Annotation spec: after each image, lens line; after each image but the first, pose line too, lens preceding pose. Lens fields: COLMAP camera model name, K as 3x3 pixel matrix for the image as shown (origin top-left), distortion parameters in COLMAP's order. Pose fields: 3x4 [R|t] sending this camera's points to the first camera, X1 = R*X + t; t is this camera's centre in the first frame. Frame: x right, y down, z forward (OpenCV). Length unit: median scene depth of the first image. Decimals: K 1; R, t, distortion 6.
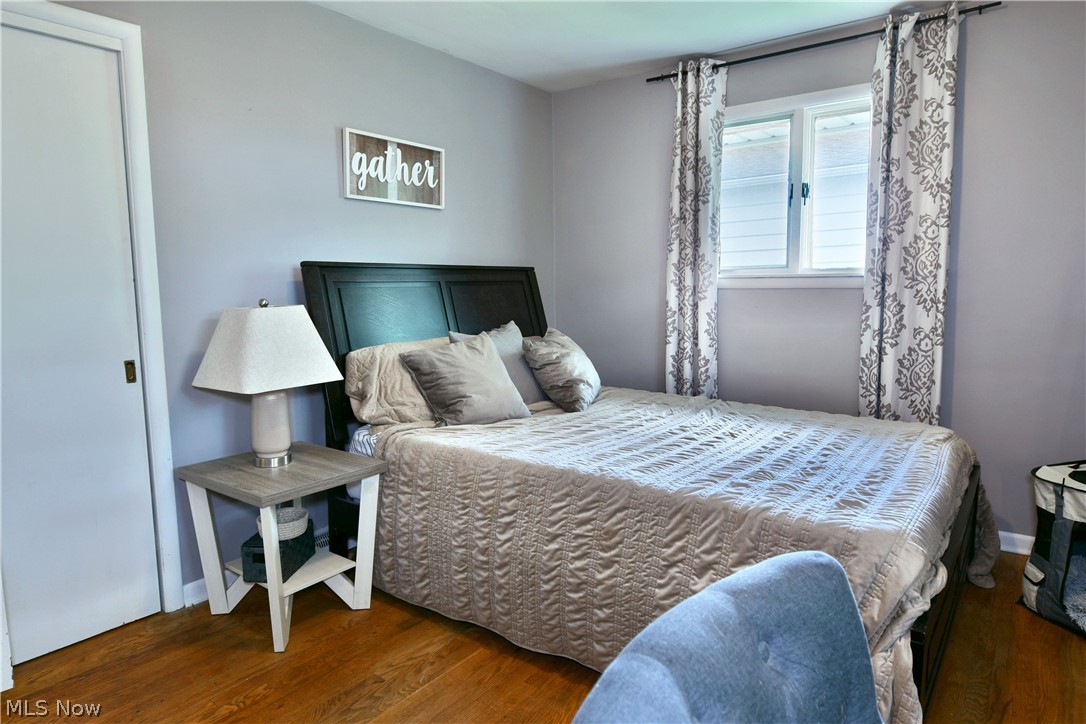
lens RADIAL K [[661.6, 0, 540.2], [0, 661.6, 359.2], [0, 0, 1]] dist [-0.011940, -0.005205]
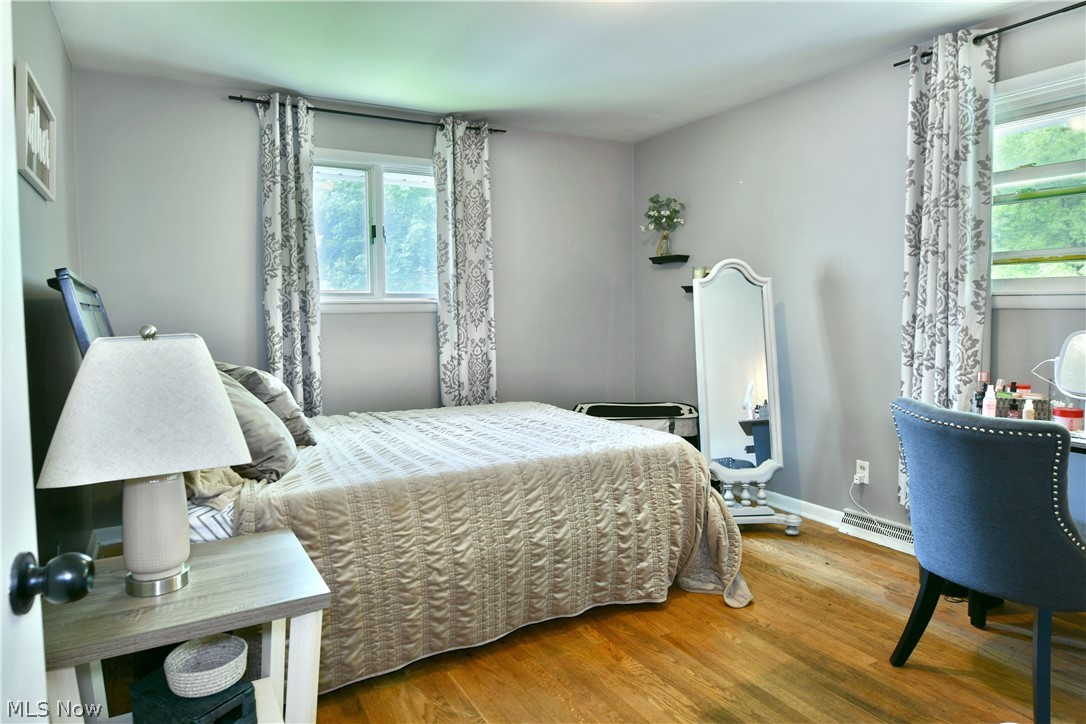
lens RADIAL K [[661.6, 0, 526.2], [0, 661.6, 338.0], [0, 0, 1]] dist [-0.011940, -0.005205]
pose [[0.391792, -0.038169, 0.919262, -0.671589], [0.113603, 0.993500, -0.007166, -0.026279], [-0.913013, 0.107238, 0.393582, 0.327843]]
